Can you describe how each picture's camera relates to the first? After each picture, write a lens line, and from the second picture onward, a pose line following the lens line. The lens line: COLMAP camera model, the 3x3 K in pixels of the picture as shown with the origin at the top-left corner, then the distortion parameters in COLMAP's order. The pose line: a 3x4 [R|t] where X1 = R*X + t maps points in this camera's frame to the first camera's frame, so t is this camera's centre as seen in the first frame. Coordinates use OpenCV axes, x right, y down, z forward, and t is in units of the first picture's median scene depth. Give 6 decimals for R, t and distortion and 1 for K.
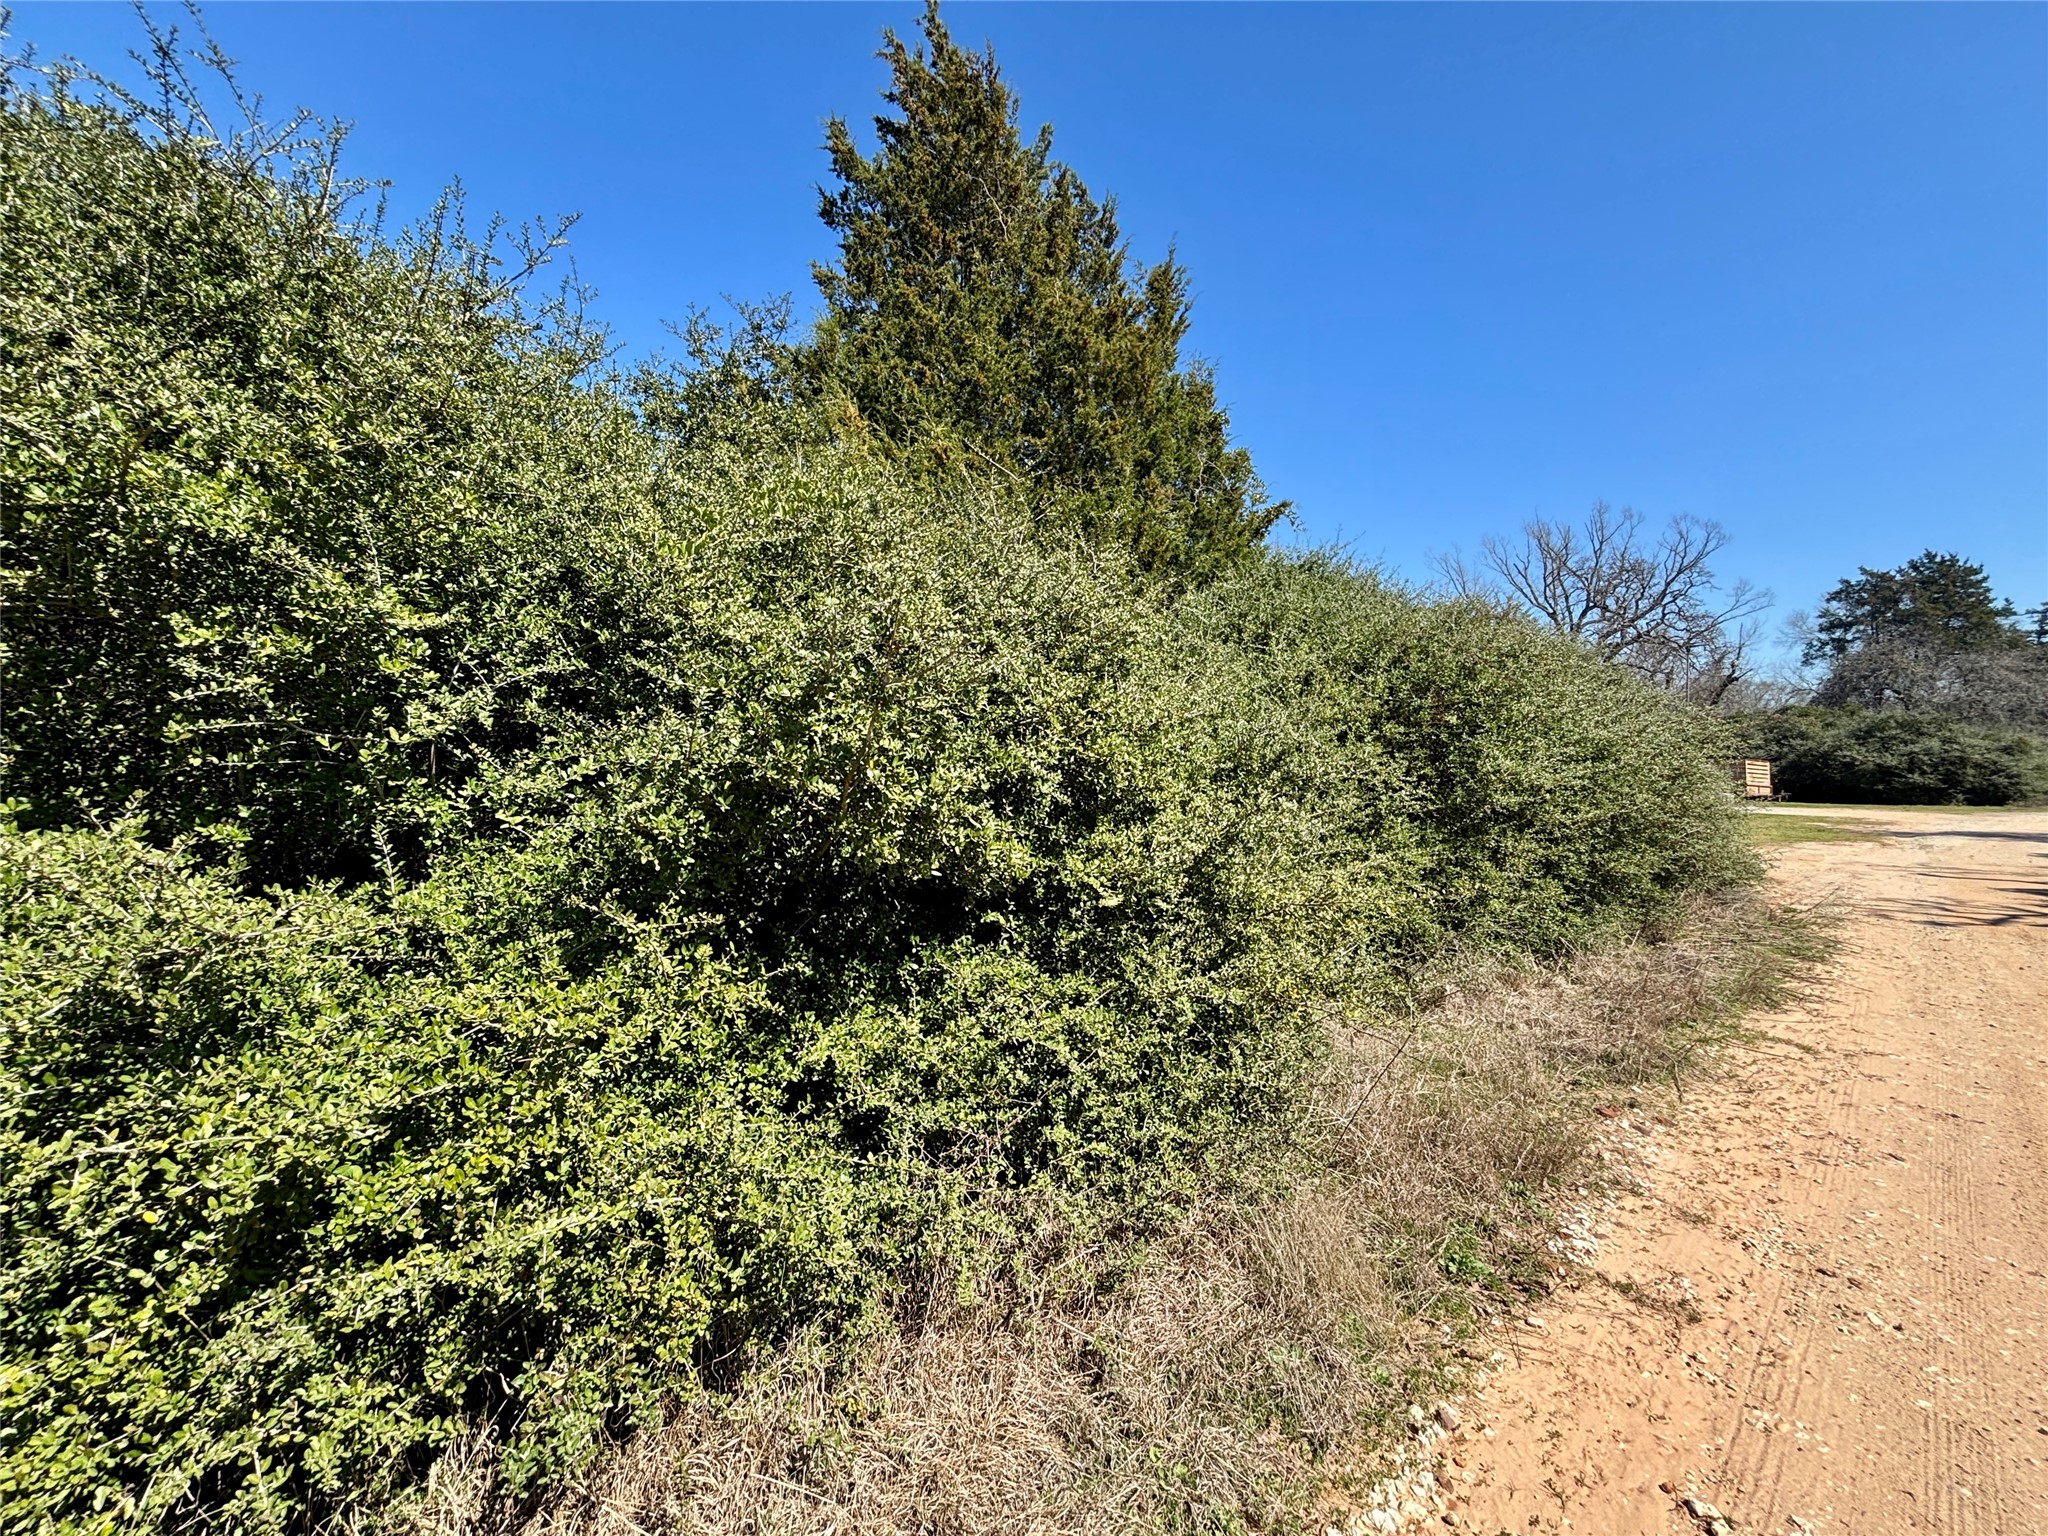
lens RADIAL K [[826.4, 0, 1027.4], [0, 826.4, 776.6], [0, 0, 1]] dist [0.002156, -0.000442]
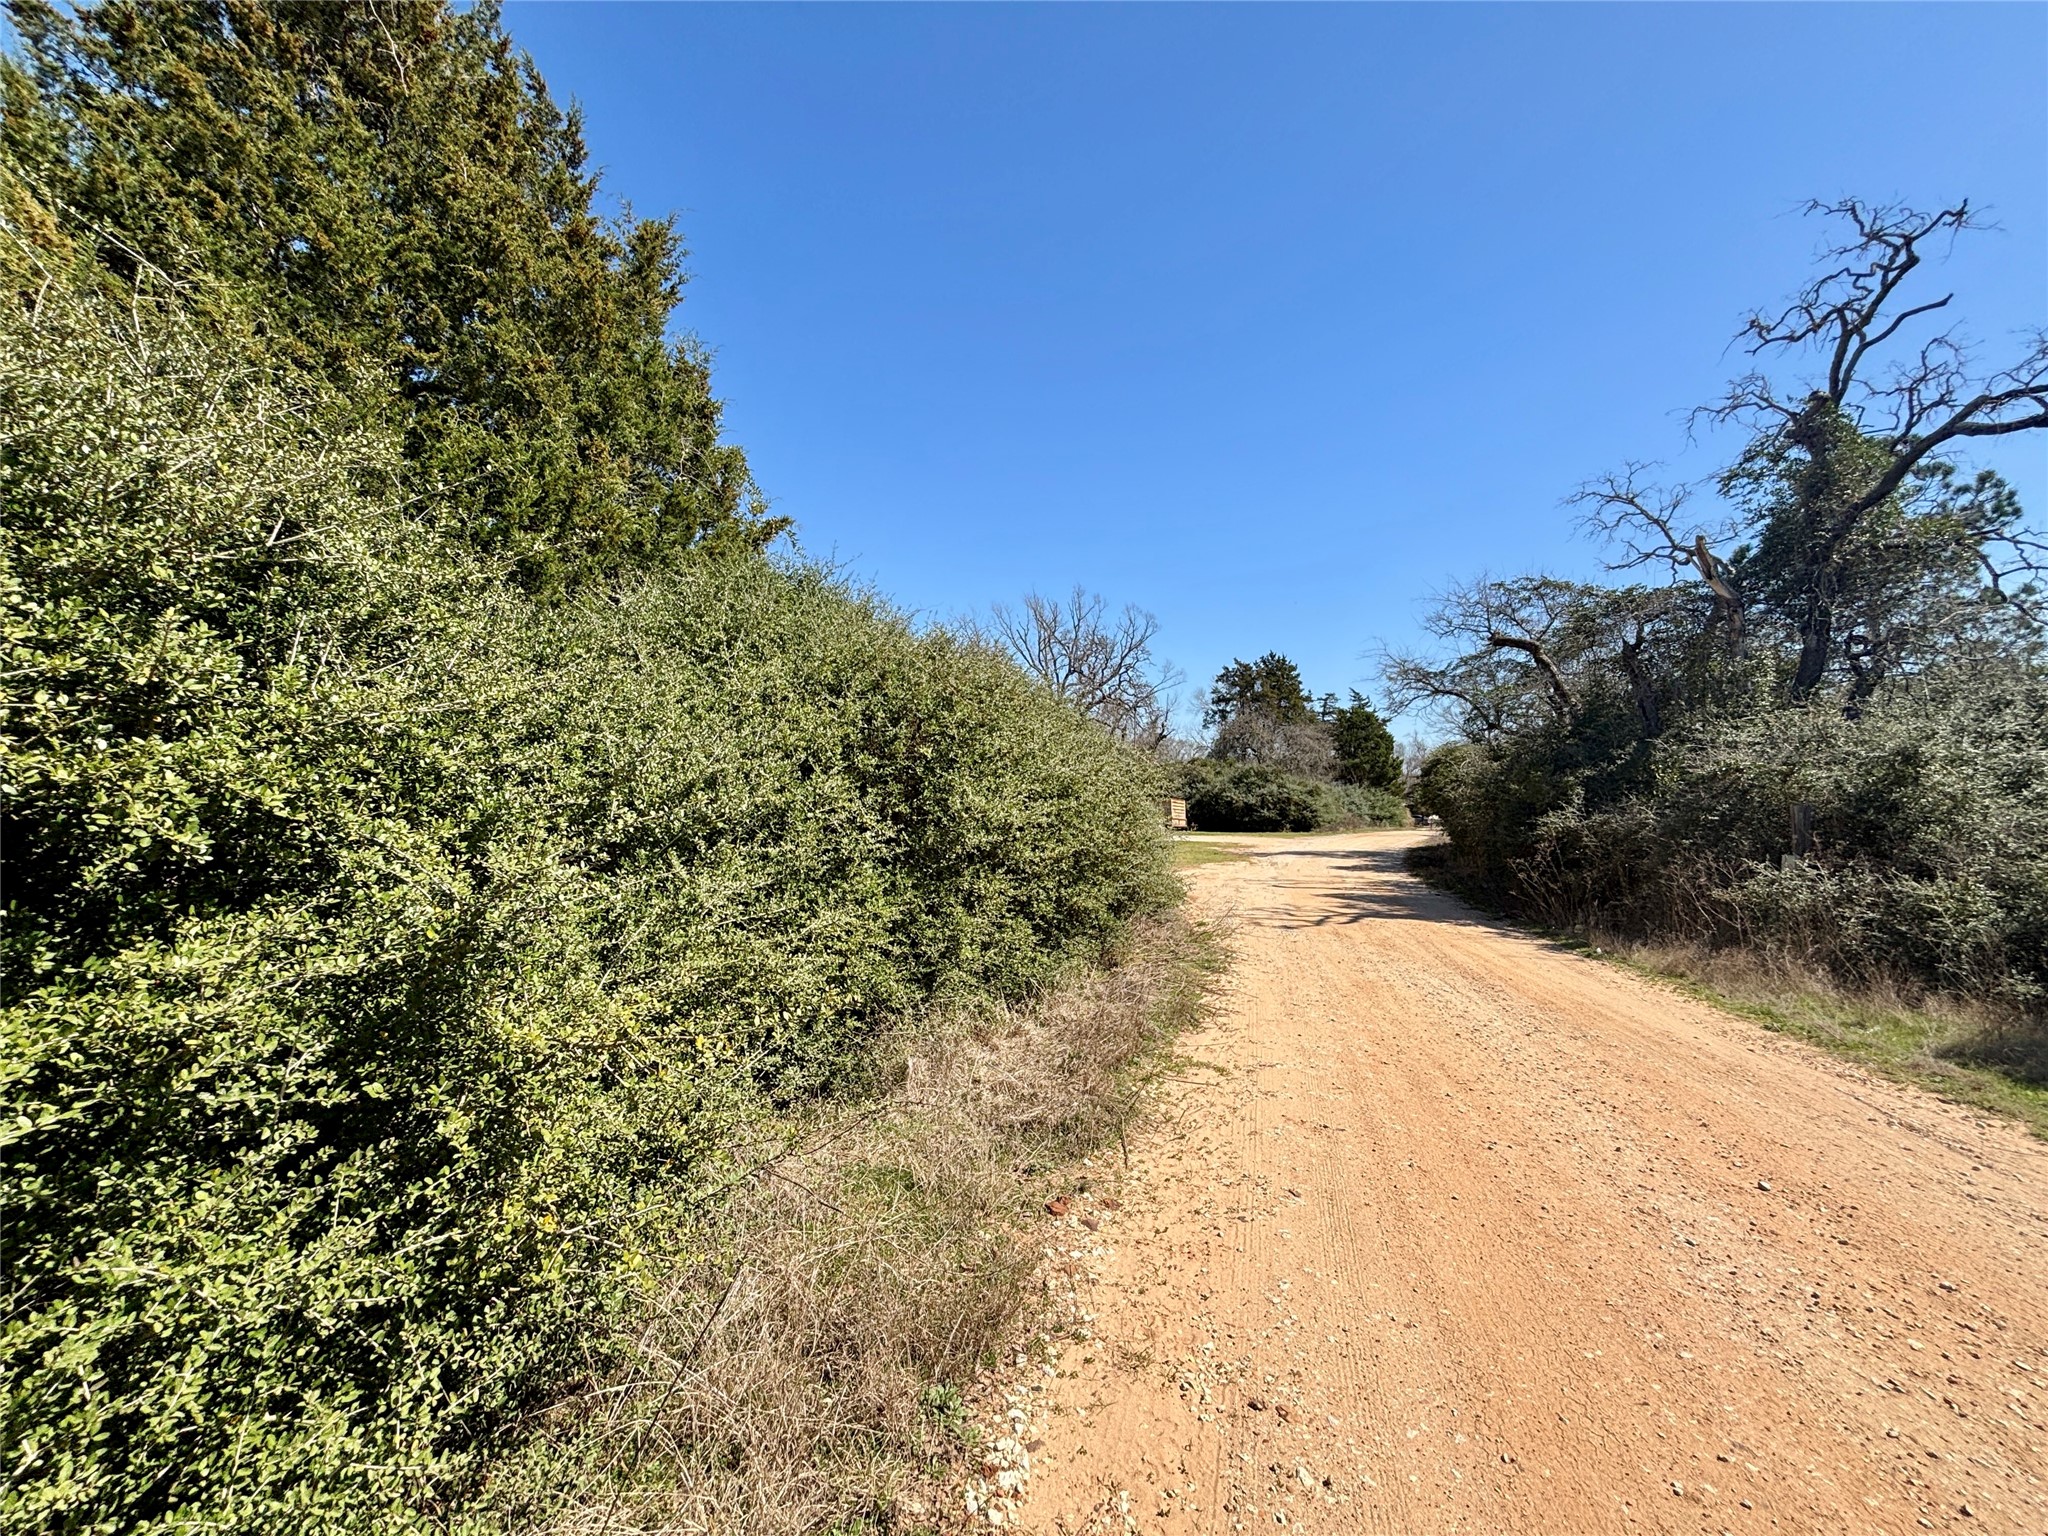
lens RADIAL K [[826.4, 0, 1020.7], [0, 826.4, 772.7], [0, 0, 1]] dist [0.002156, -0.000442]
pose [[0.860215, 0.023362, 0.509396, 0.121086], [0.000728, 0.998893, -0.047040, -0.002575], [-0.509931, 0.040835, 0.859246, 0.144480]]
